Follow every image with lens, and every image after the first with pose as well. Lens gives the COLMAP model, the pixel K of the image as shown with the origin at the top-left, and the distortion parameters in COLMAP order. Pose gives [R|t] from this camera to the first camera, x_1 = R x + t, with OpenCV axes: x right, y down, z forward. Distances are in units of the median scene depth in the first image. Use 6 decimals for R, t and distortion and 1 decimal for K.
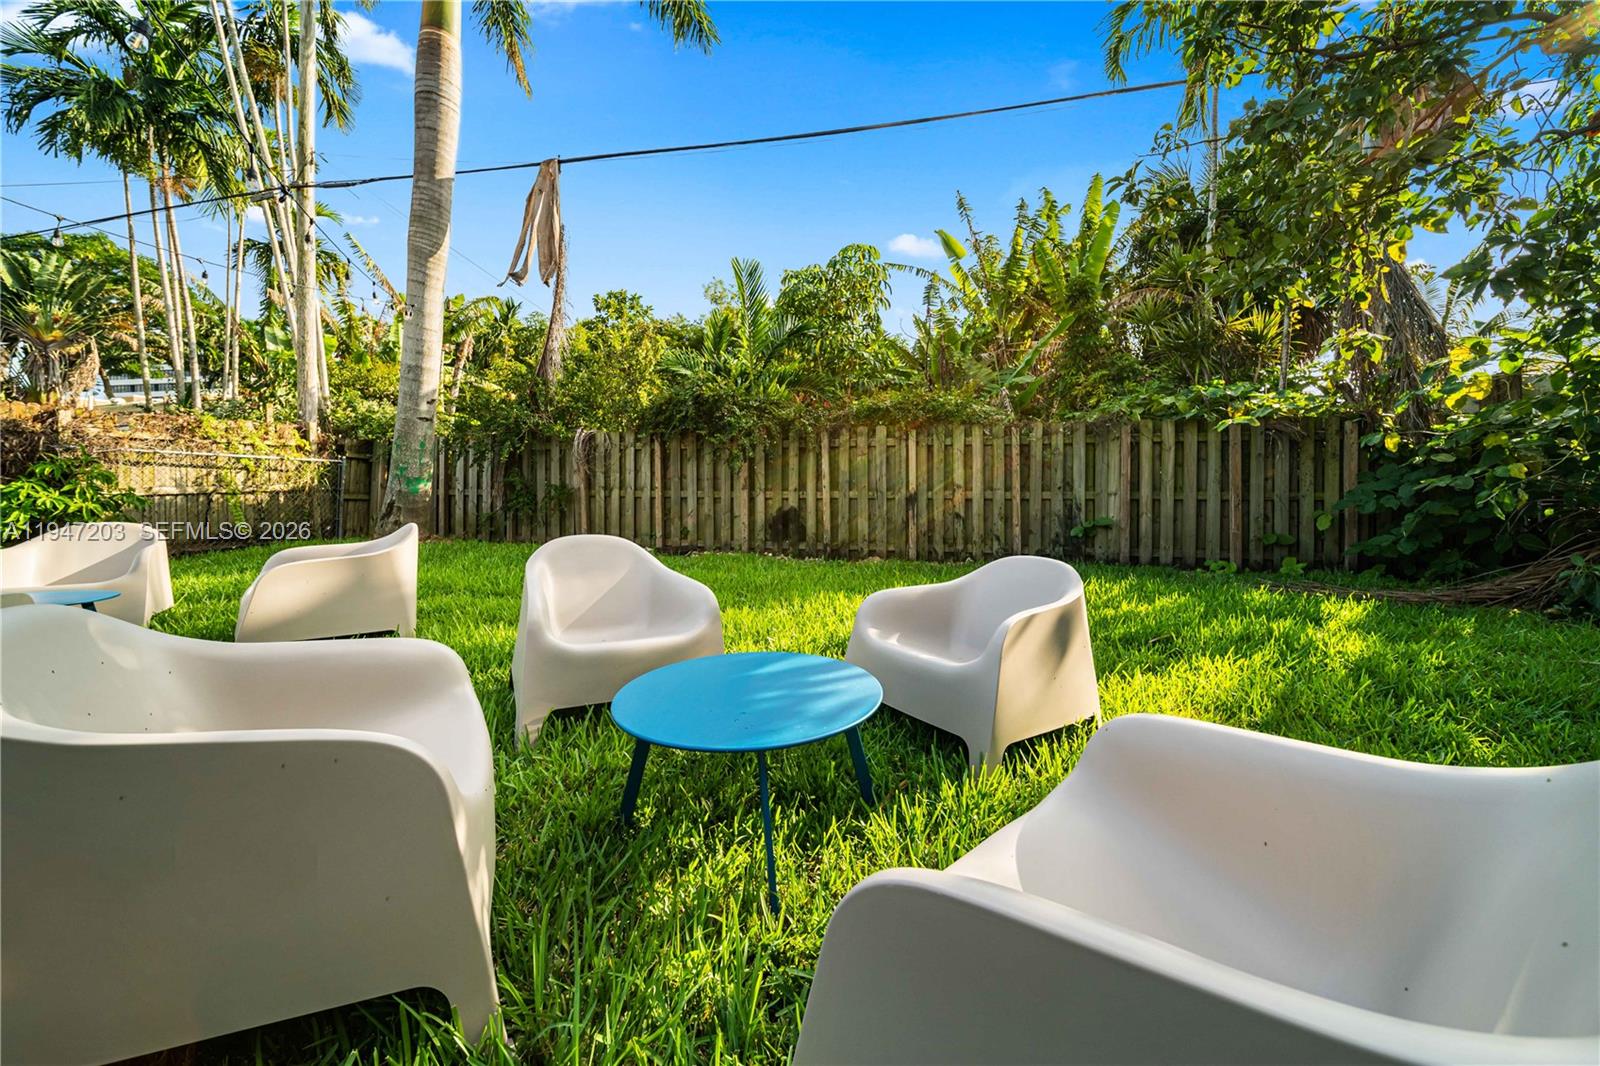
lens RADIAL K [[575.6, 0, 804.0], [0, 575.6, 497.9], [0, 0, 1]] dist [-0.001880, -0.000334]
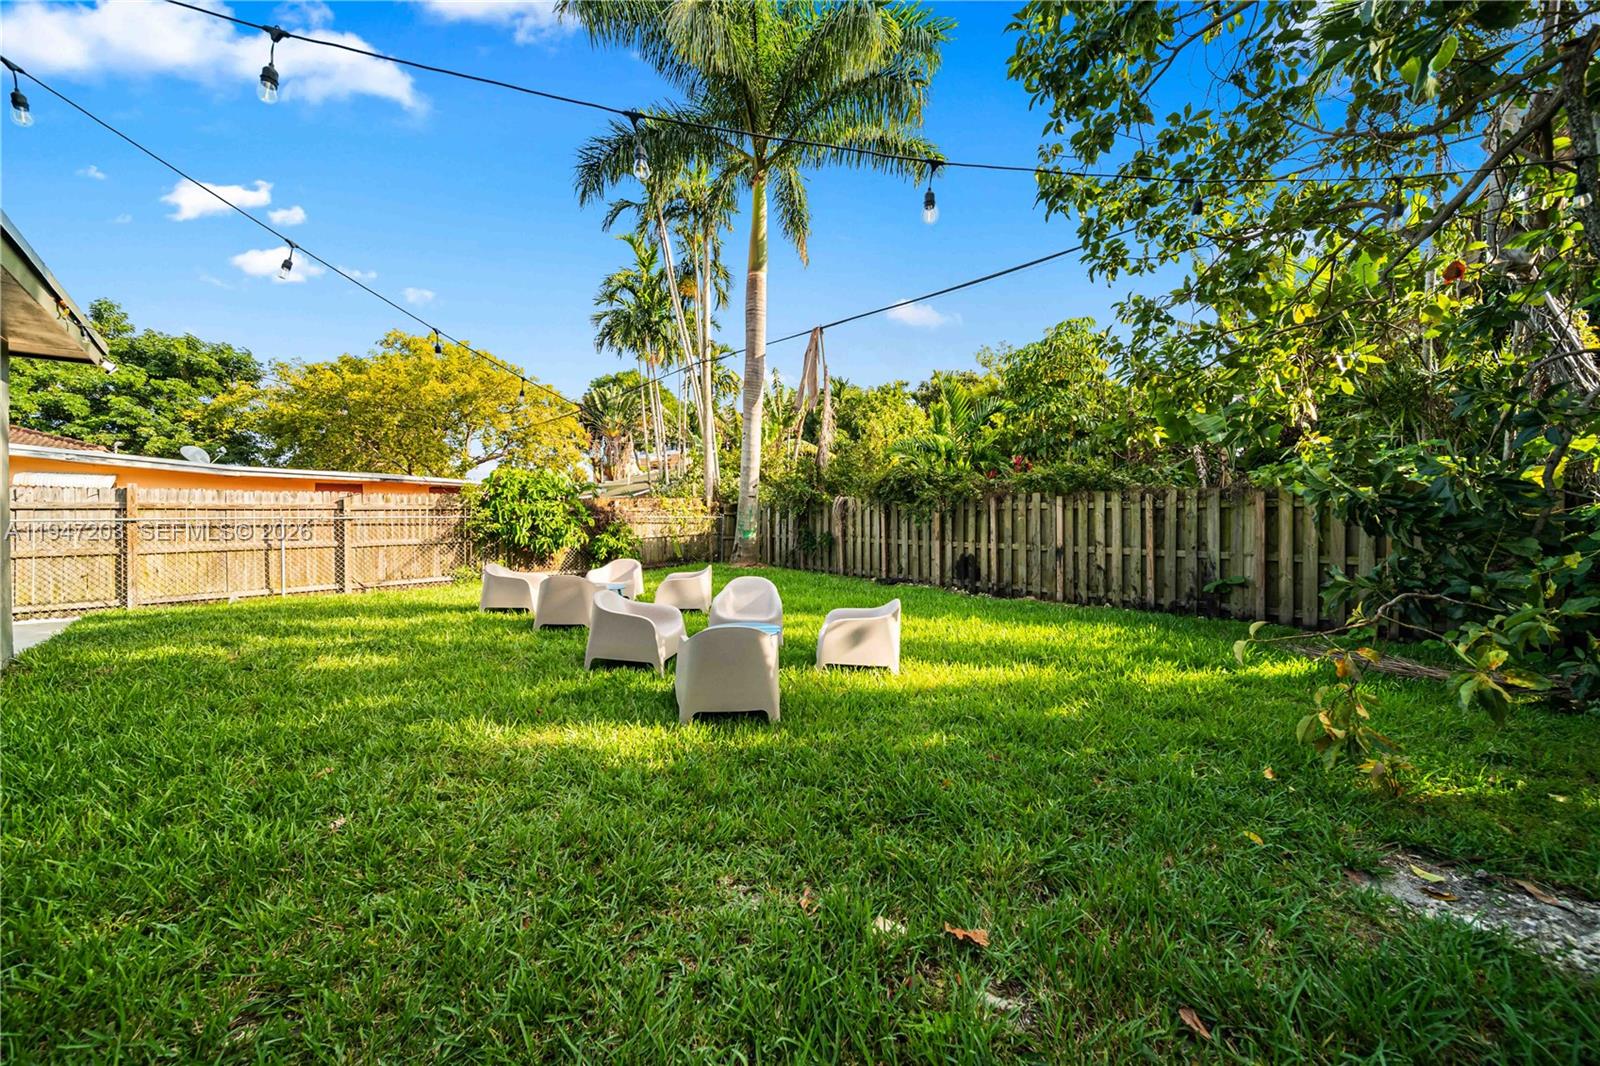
lens RADIAL K [[562.2, 0, 810.6], [0, 562.2, 532.4], [0, 0, 1]] dist [-0.000507, -0.000055]
pose [[0.833063, 0.015195, -0.552969, 0.397944], [-0.005519, 0.999801, 0.019160, -0.059290], [0.553150, -0.012909, 0.832982, -0.294388]]
